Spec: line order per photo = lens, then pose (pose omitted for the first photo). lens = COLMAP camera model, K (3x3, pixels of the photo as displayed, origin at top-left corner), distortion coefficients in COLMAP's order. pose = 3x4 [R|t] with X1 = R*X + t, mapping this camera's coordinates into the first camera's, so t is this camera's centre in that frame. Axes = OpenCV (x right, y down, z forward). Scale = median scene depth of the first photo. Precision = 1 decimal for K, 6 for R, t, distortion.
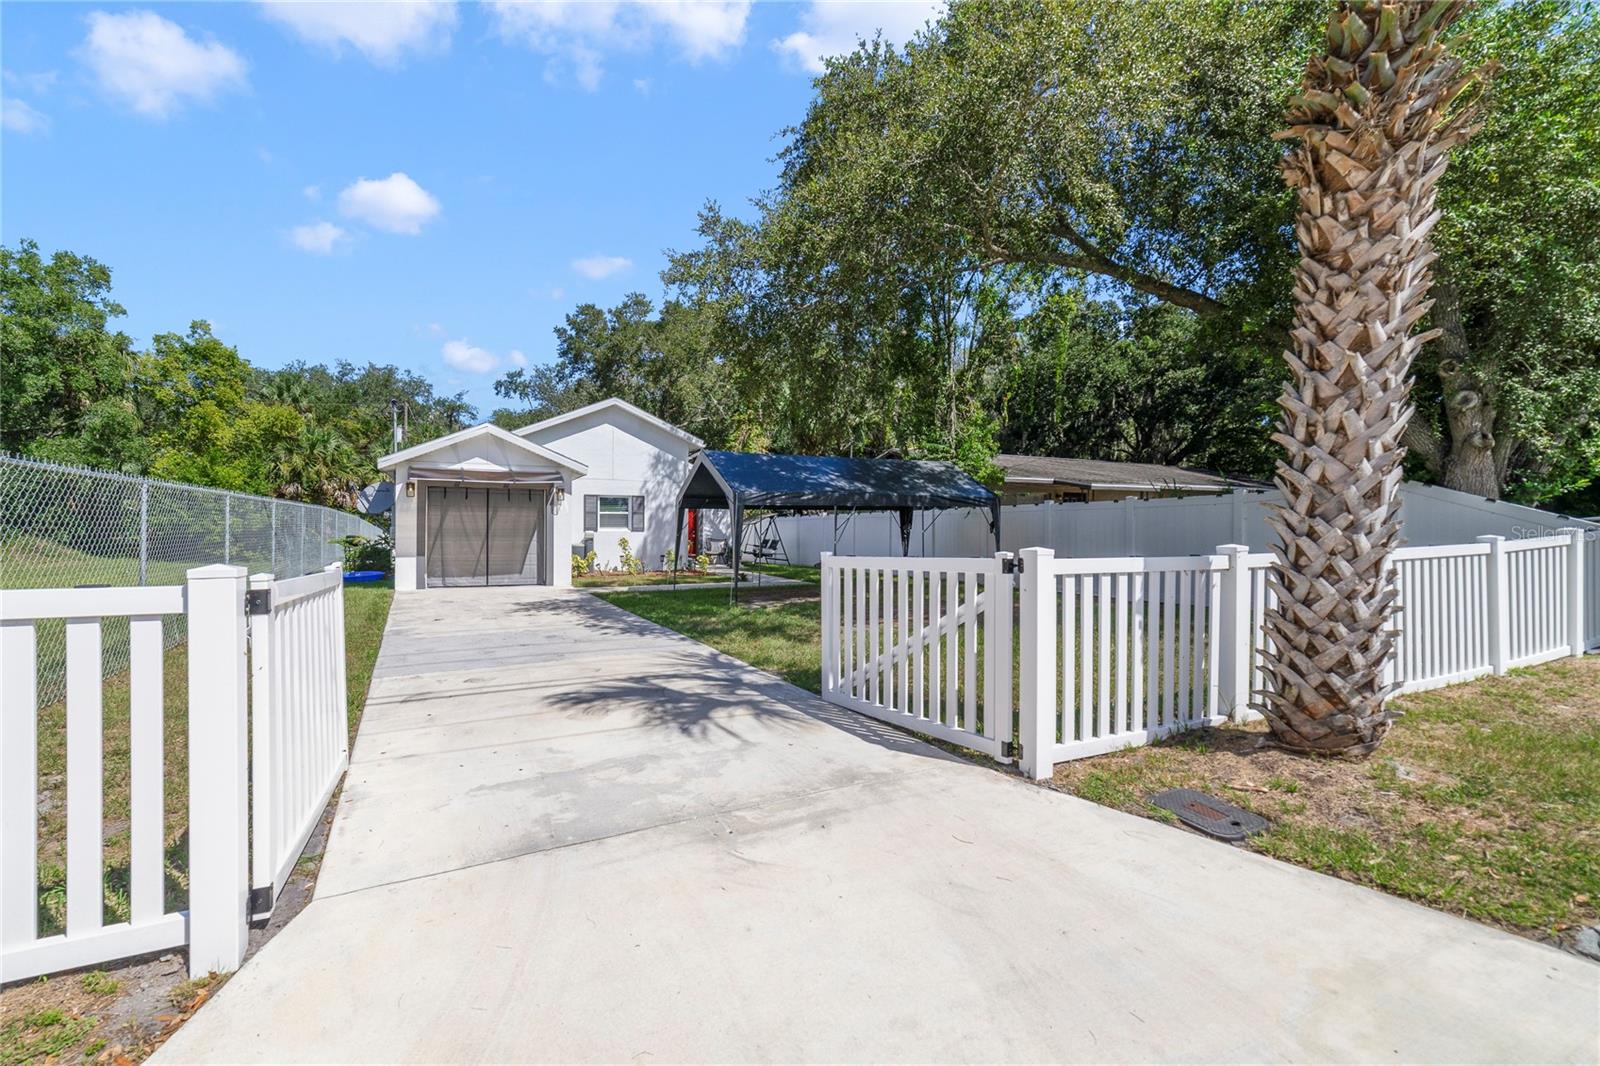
lens RADIAL K [[649.8, 0, 799.2], [0, 649.8, 505.2], [0, 0, 1]] dist [-0.065377, 0.013720]
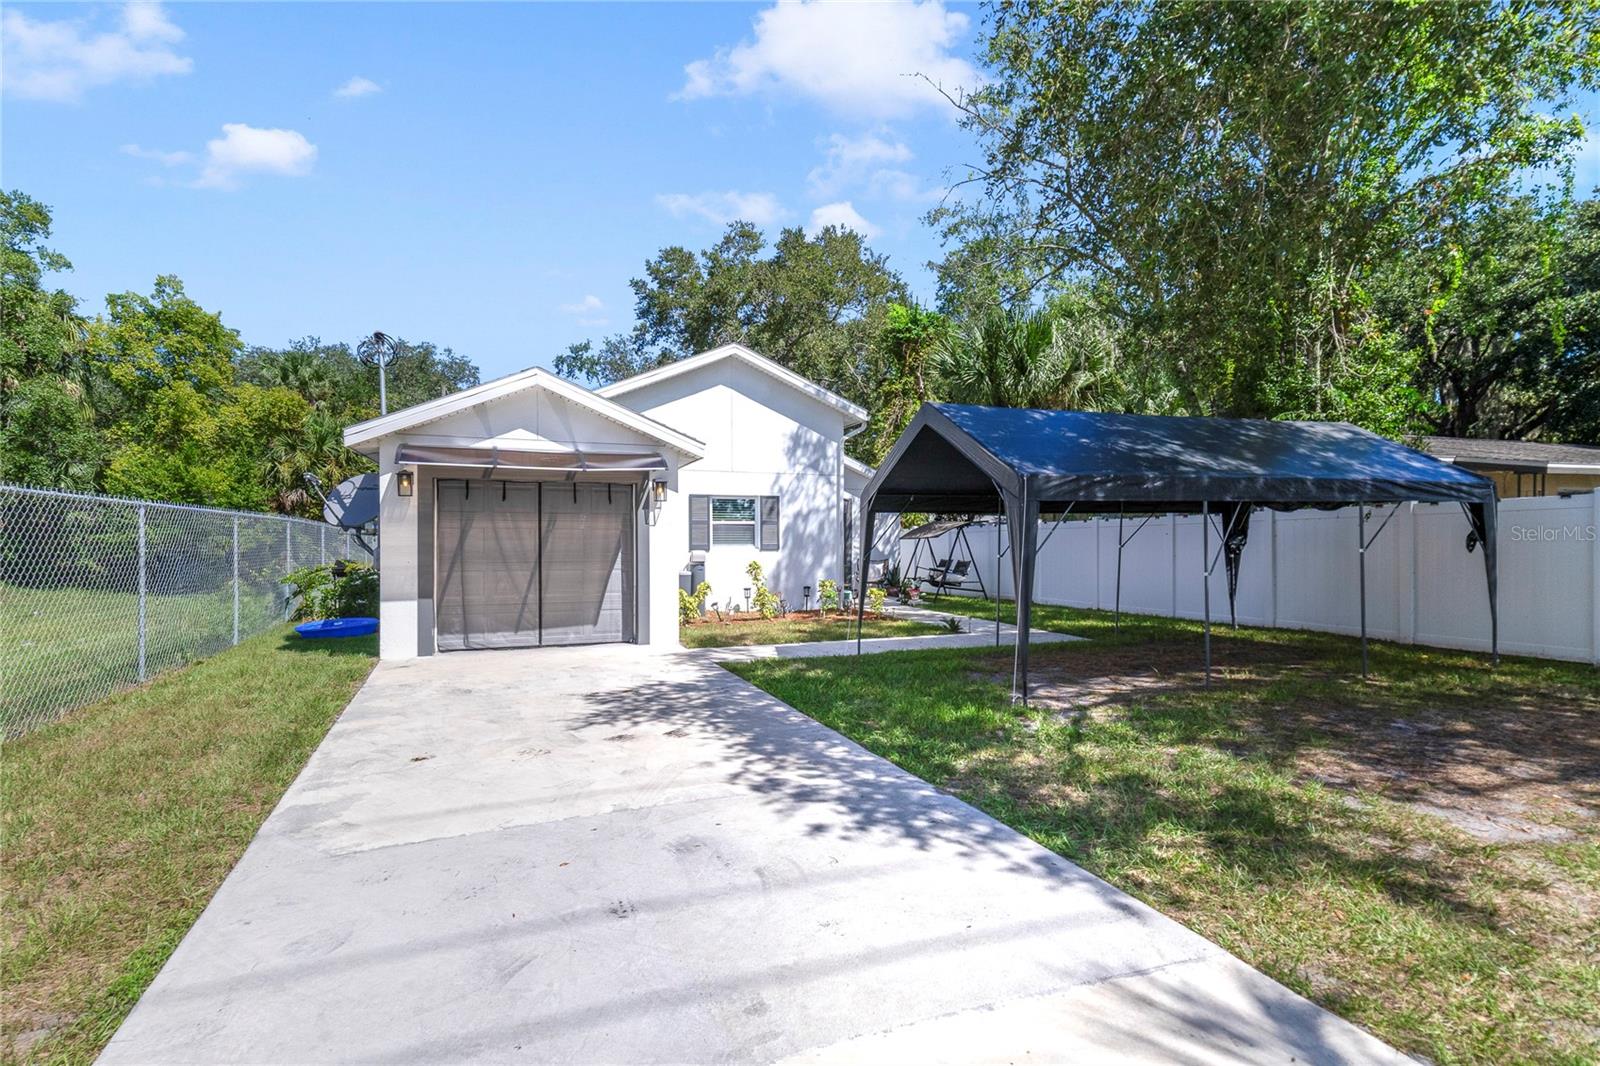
lens RADIAL K [[632.0, 0, 799.2], [0, 632.0, 521.3], [0, 0, 1]] dist [-0.014133, -0.000234]
pose [[0.996452, -0.008928, -0.083689, -0.151520], [0.009430, 0.999940, 0.005597, 0.006993], [0.083634, -0.006366, 0.996476, 0.334849]]
